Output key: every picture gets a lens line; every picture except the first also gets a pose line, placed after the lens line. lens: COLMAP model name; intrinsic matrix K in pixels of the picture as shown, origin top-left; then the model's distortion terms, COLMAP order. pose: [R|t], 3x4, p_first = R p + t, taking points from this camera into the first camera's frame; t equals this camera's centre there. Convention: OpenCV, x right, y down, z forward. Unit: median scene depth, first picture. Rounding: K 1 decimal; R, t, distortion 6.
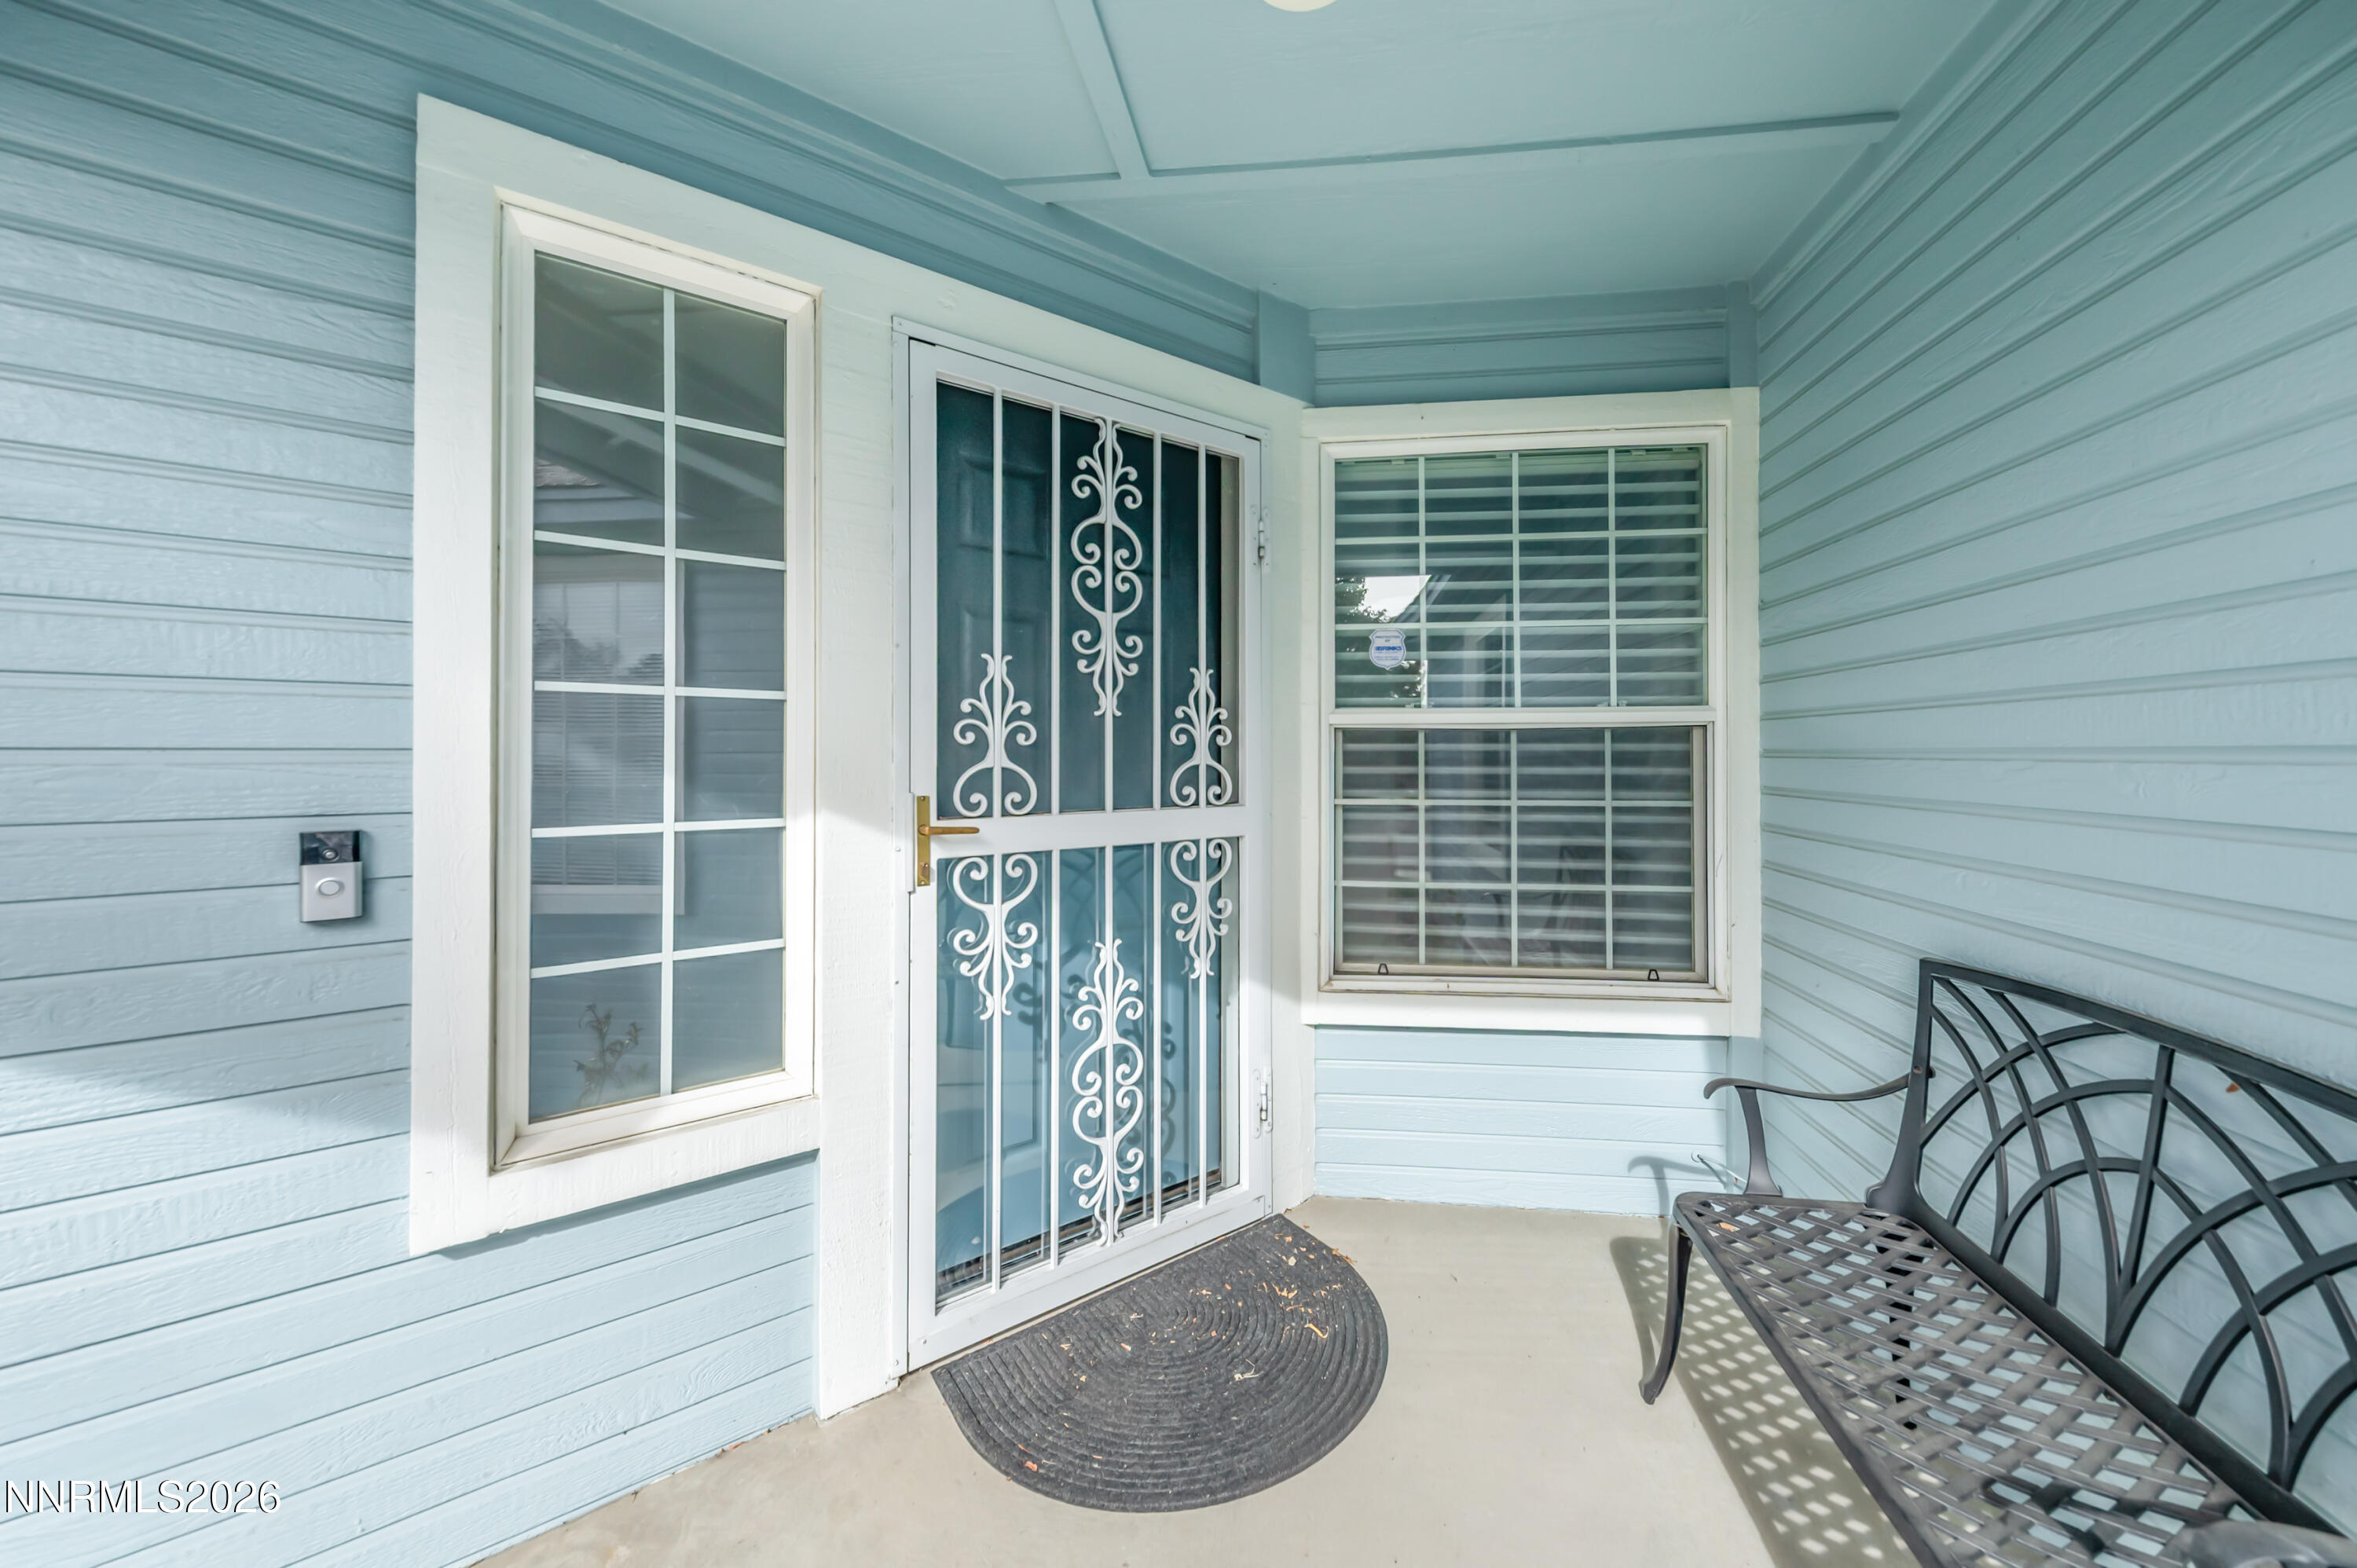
lens RADIAL K [[804.9, 0, 1193.4], [0, 804.9, 742.8], [0, 0, 1]] dist [0.000560, -0.000076]
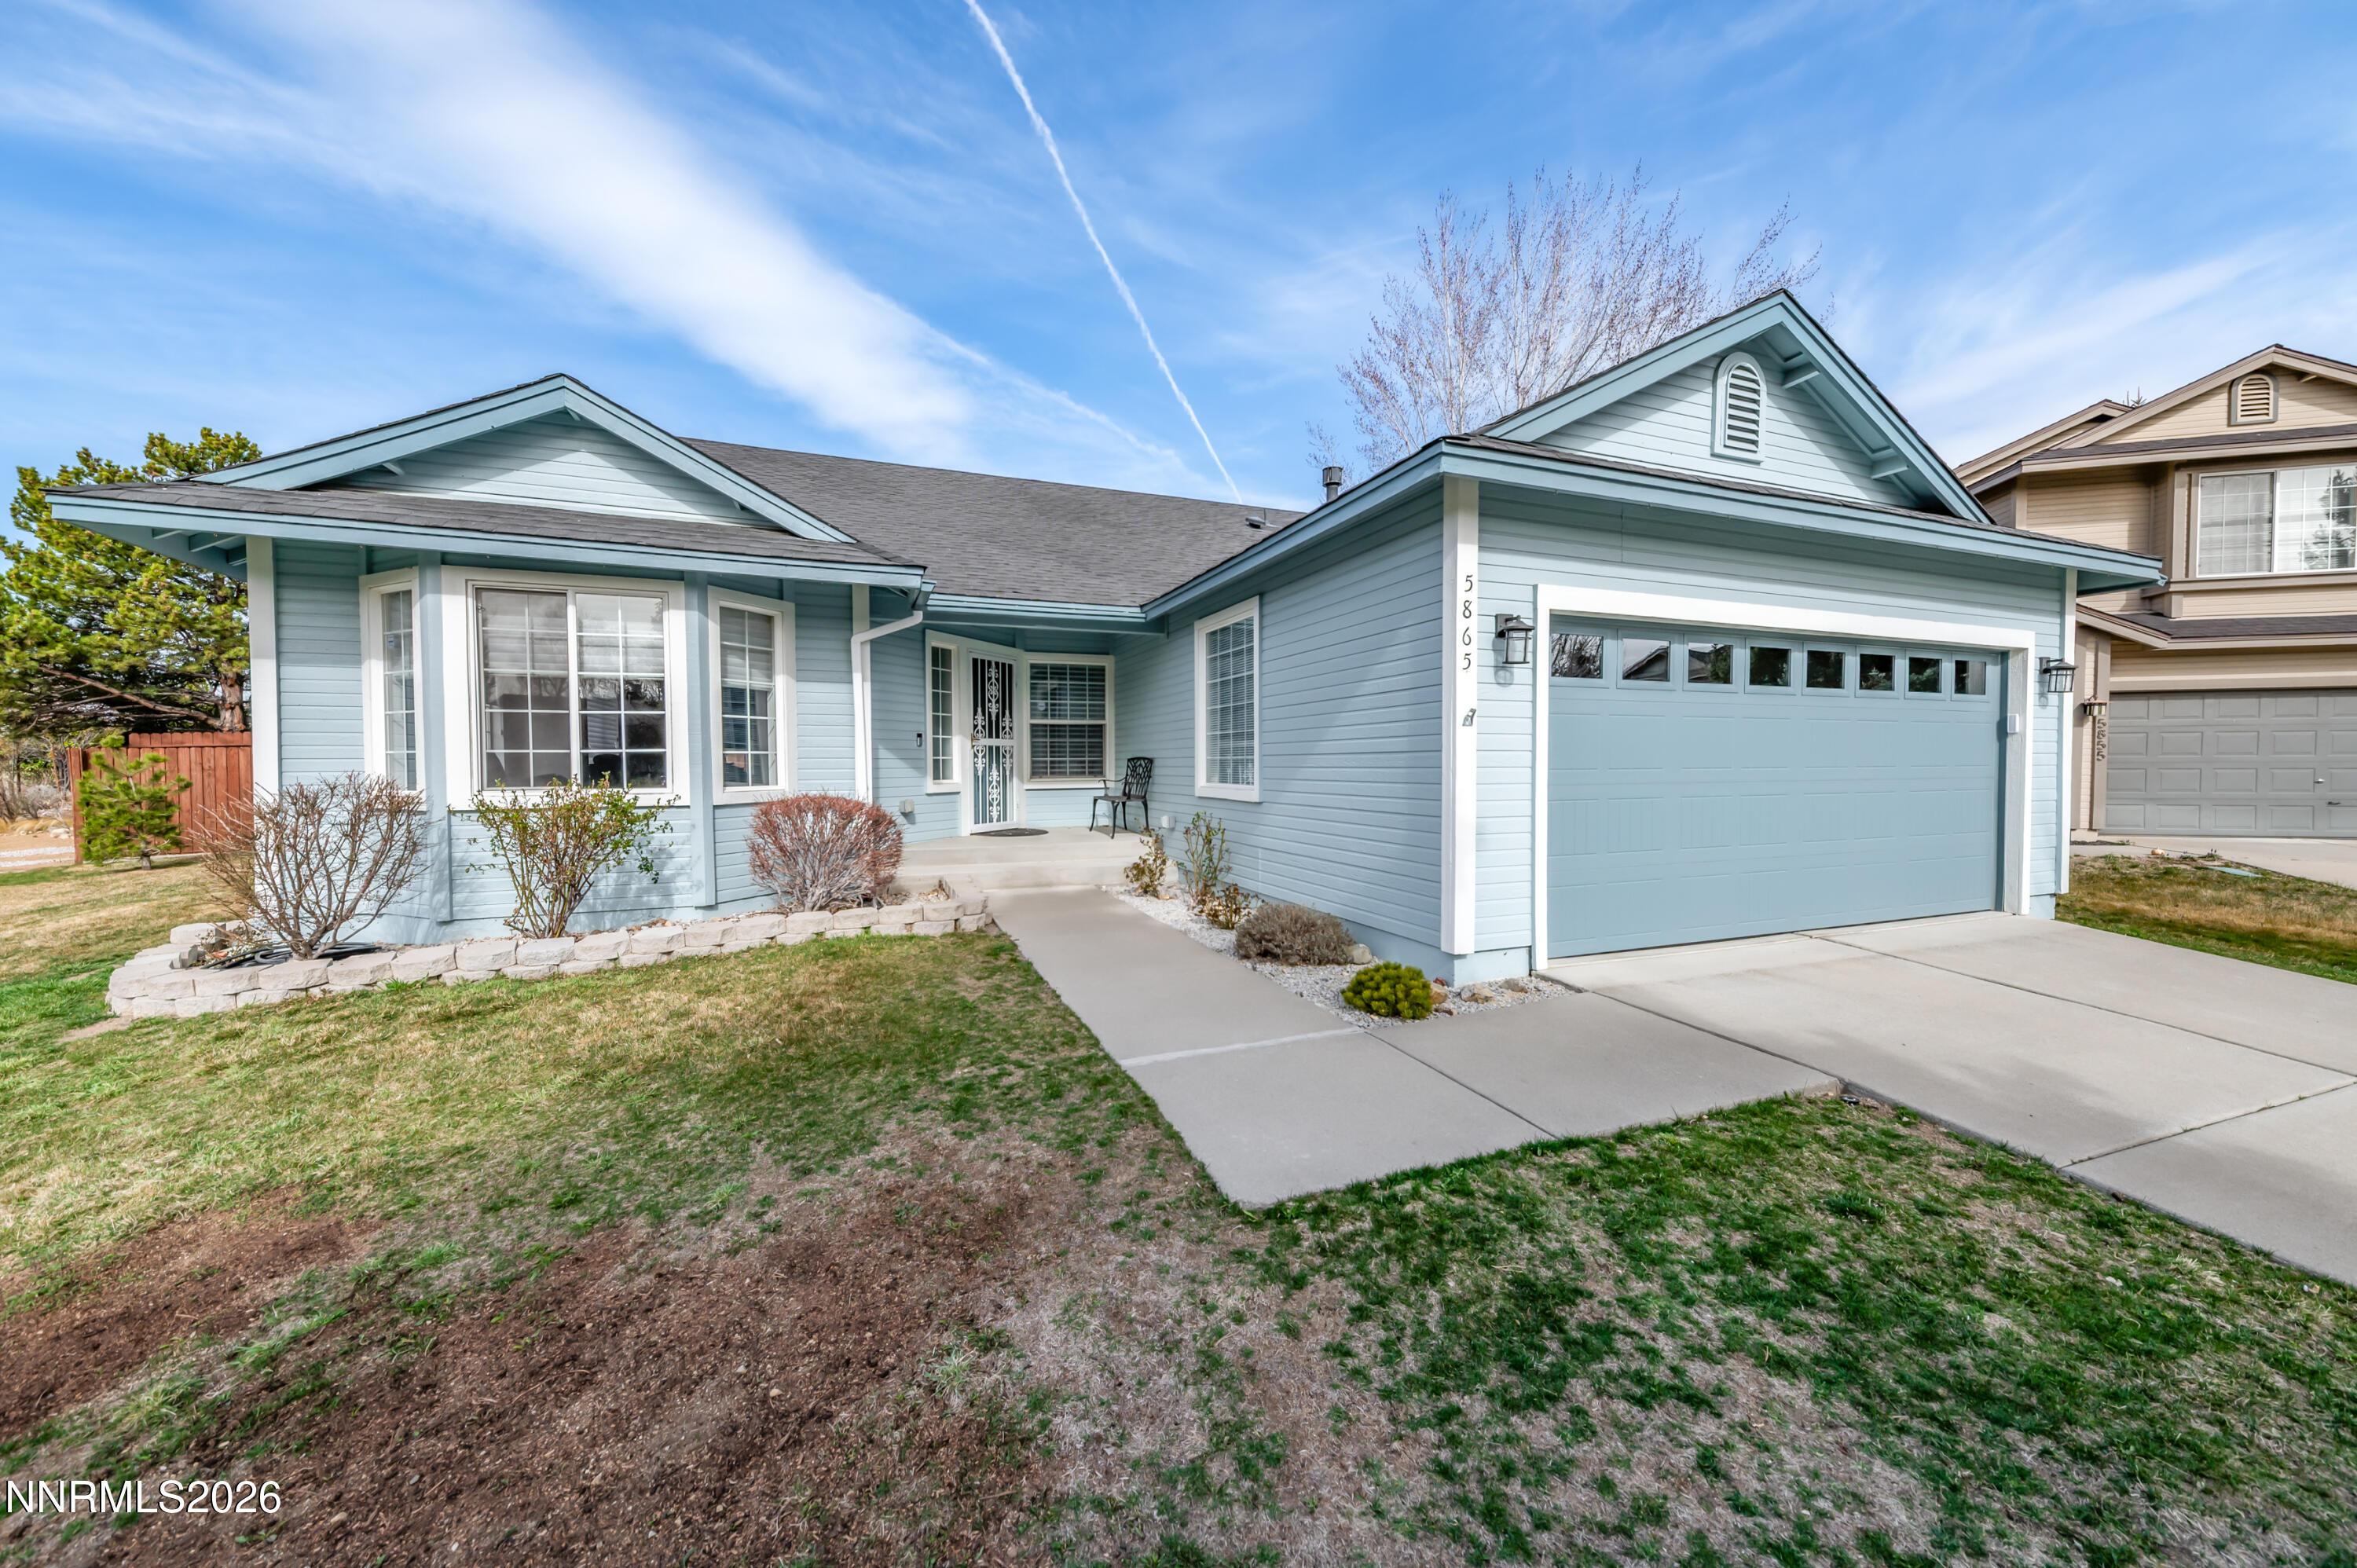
lens RADIAL K [[845.3, 0, 1178.5], [0, 845.3, 784.0], [0, 0, 1]] dist [0.007113, -0.000098]
pose [[0.858158, -0.014211, 0.513188, -1.837258], [-0.005313, 0.999317, 0.036556, 0.169117], [-0.513358, -0.034097, 0.857497, -4.145441]]
